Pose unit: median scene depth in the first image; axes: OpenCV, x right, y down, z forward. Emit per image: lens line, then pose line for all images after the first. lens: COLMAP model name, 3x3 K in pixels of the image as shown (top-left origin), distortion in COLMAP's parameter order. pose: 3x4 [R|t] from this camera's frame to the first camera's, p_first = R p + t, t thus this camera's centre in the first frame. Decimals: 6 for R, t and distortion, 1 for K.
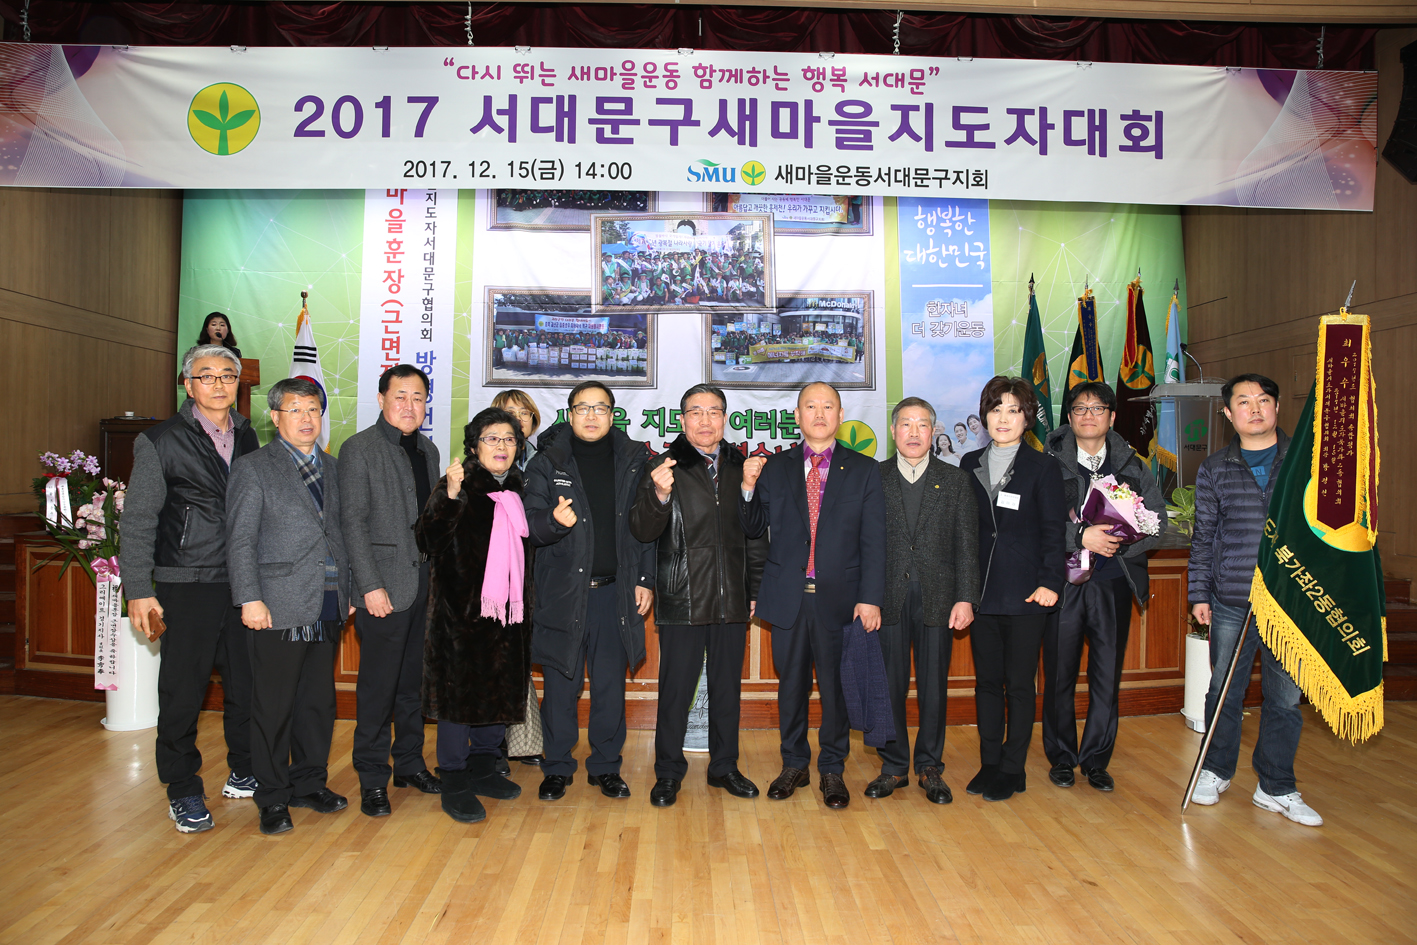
lens RADIAL K [[974.7, 0, 707.2], [0, 974.7, 465.5], [0, 0, 1]] dist [-0.109604, 0.088647]
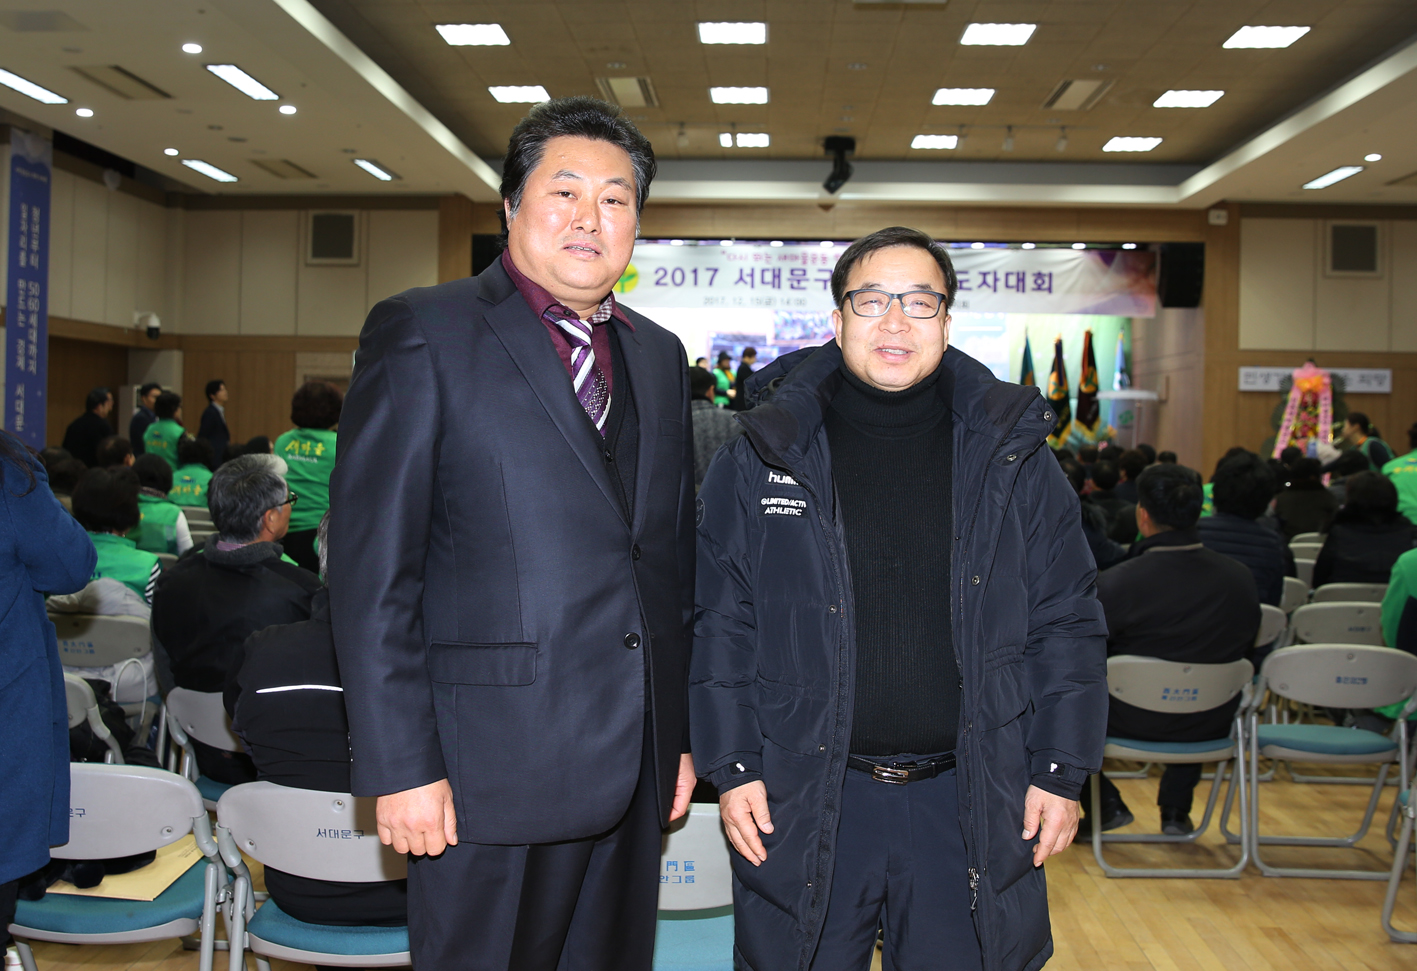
lens RADIAL K [[1418.0, 0, 660.7], [0, 1418.0, 434.3], [0, 0, 1]] dist [-0.123019, 0.119135]
pose [[0.994422, 0.009146, -0.105075, -0.065669], [-0.009310, 0.999956, -0.001074, 0.007156], [0.105061, 0.002047, 0.994464, -2.279683]]
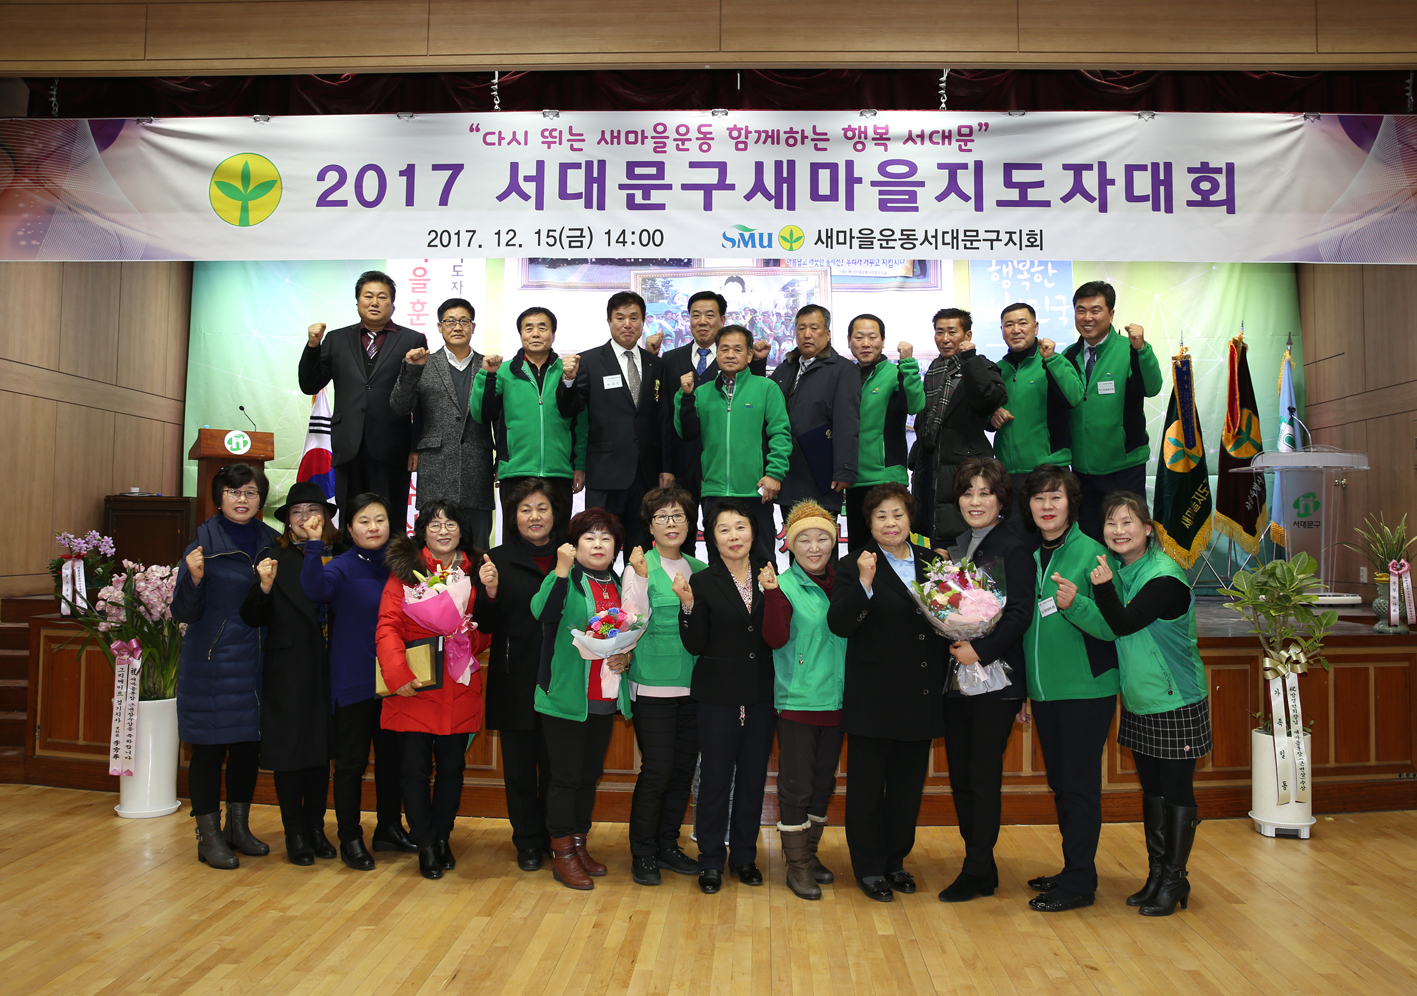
lens RADIAL K [[1174.3, 0, 721.5], [0, 1174.3, 474.6], [0, 0, 1]] dist [-0.097704, 0.103140]
pose [[0.998304, -0.003927, -0.058092, 0.044984], [0.000526, 0.998291, -0.058444, -0.003924], [0.058222, 0.058314, 0.996599, -0.135535]]
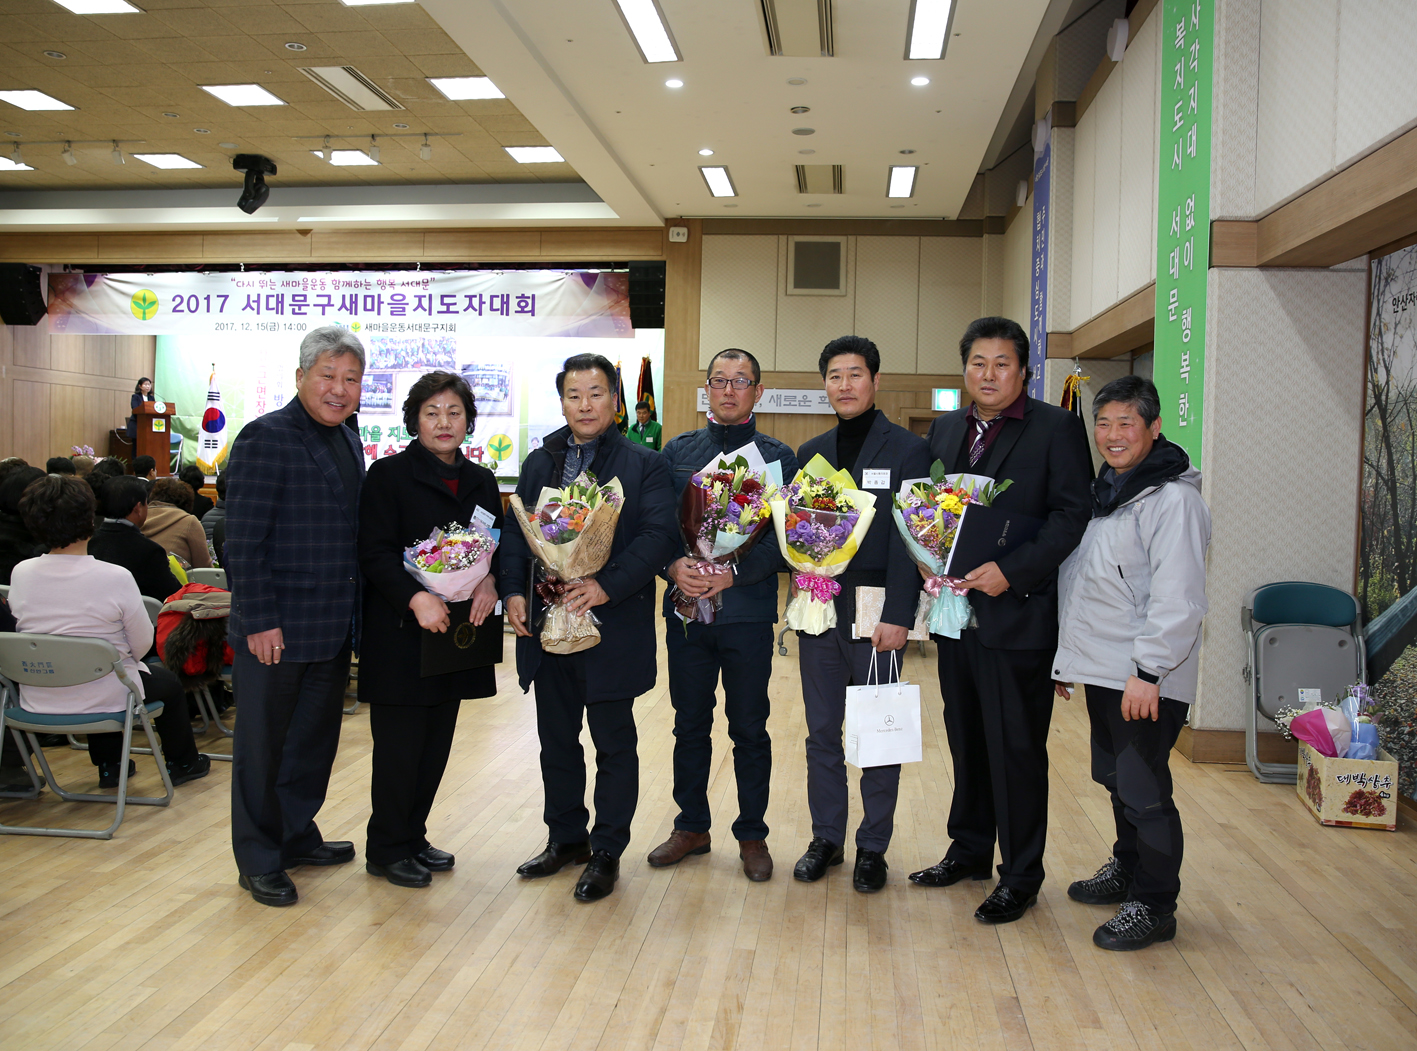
lens RADIAL K [[1134.2, 0, 718.7], [0, 1134.2, 512.7], [0, 0, 1]] dist [-0.107091, 0.090823]
pose [[0.989860, 0.023075, -0.140157, 1.275695], [-0.018059, 0.999154, 0.036957, 0.021657], [0.140891, -0.034051, 0.989439, -1.509687]]
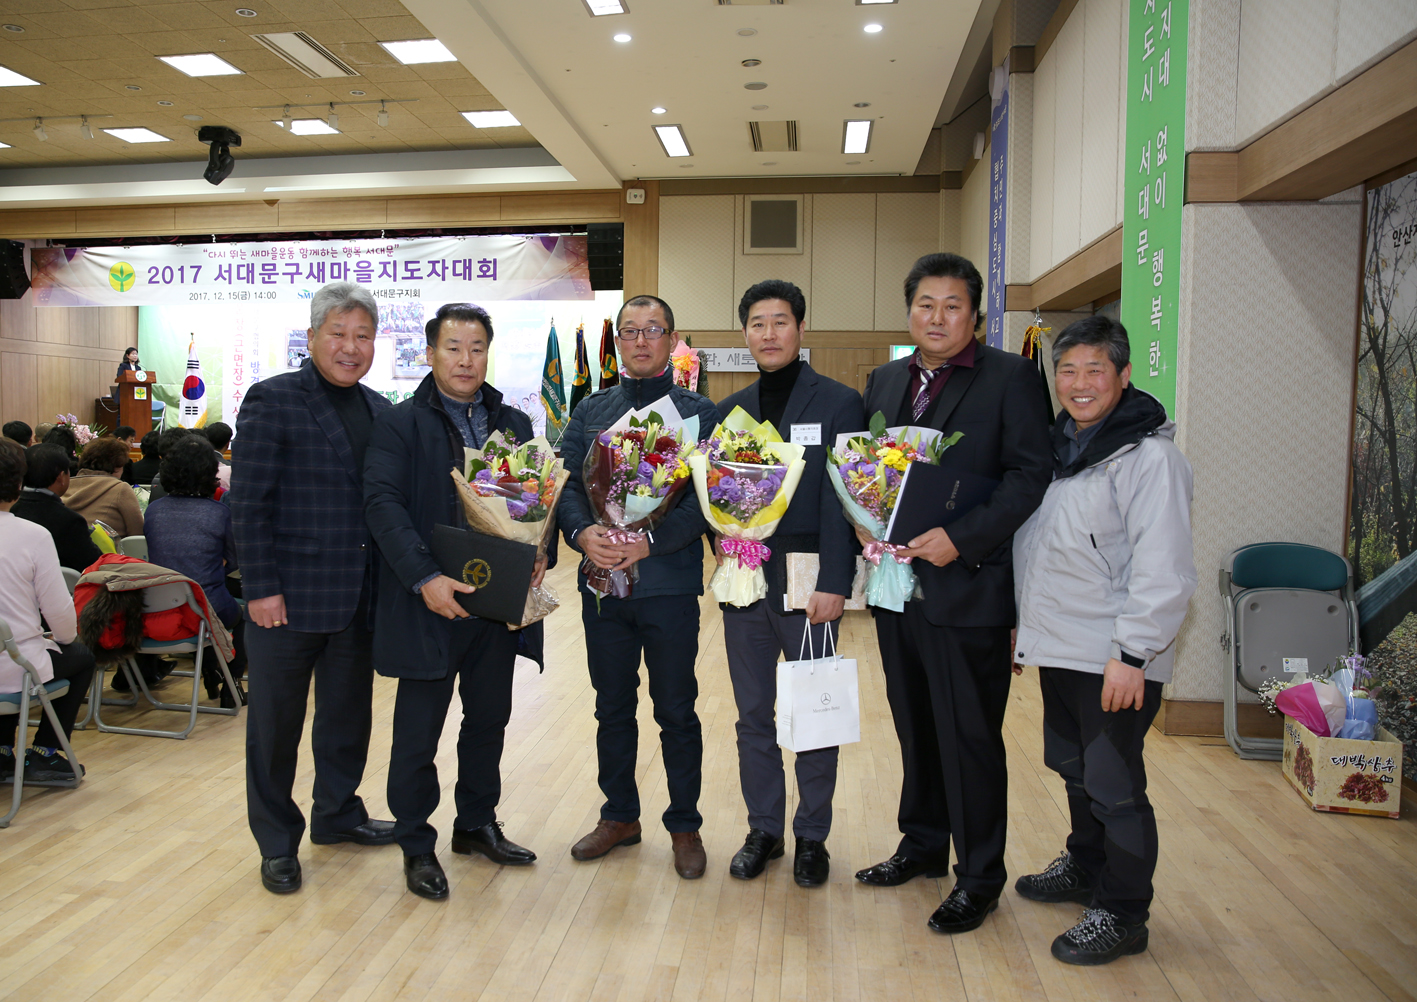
lens RADIAL K [[1078.2, 0, 641.3], [0, 1078.2, 500.2], [0, 0, 1]] dist [-0.108512, 0.091868]
pose [[0.982834, 0.017453, -0.183664, 1.286460], [-0.005522, 0.997852, 0.065268, 0.021856], [0.184408, -0.063133, 0.980820, -1.420233]]
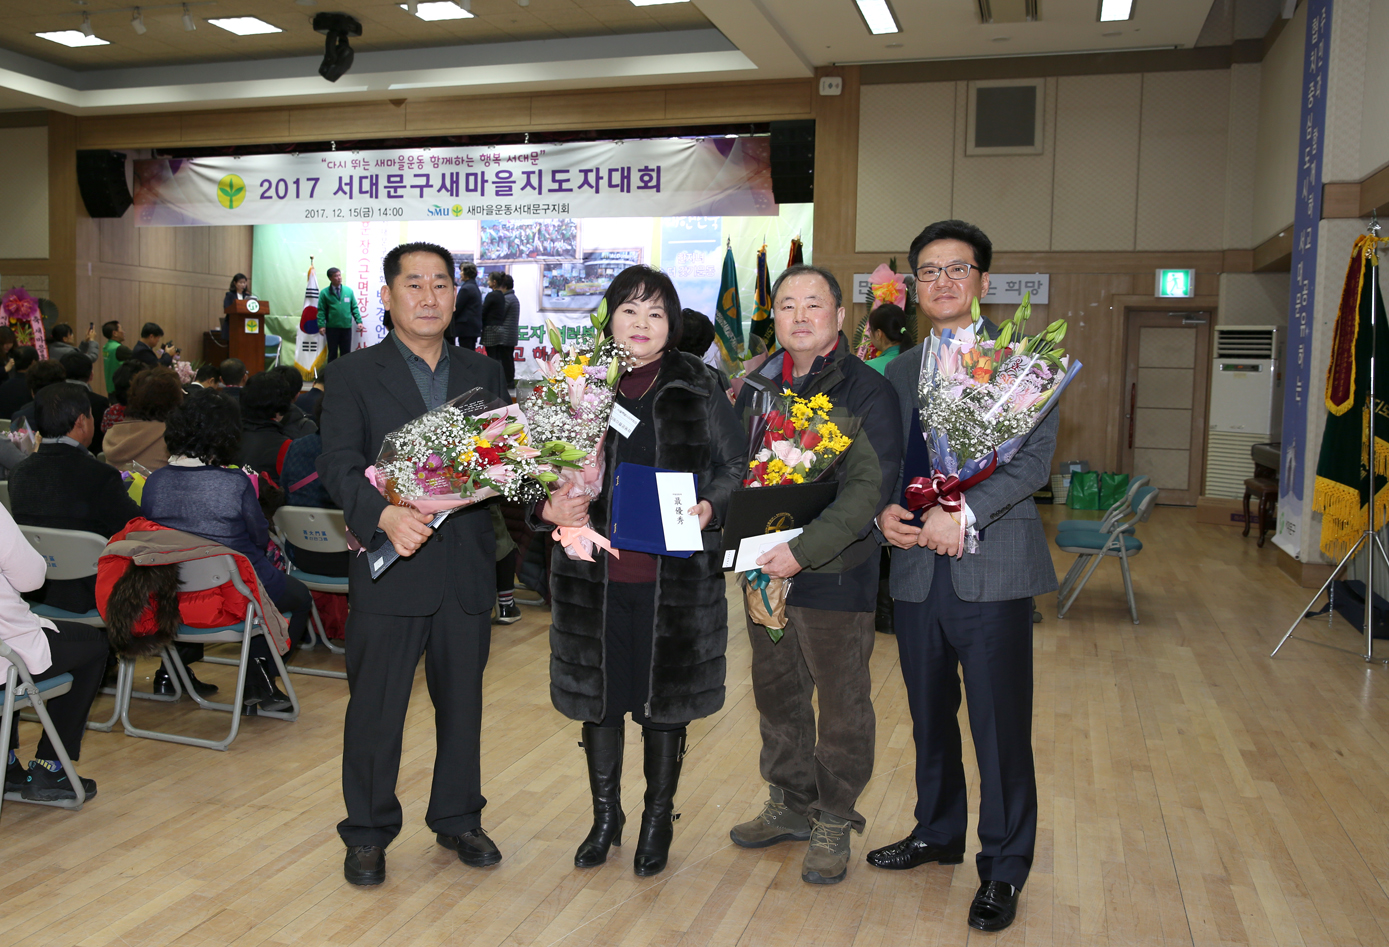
lens RADIAL K [[1268.7, 0, 632.3], [0, 1268.7, 453.3], [0, 0, 1]] dist [-0.067894, 0.104509]
pose [[0.939113, 0.036072, -0.341711, 1.290068], [-0.015165, 0.997856, 0.063660, 0.023844], [0.343275, -0.054602, 0.937646, -1.337992]]
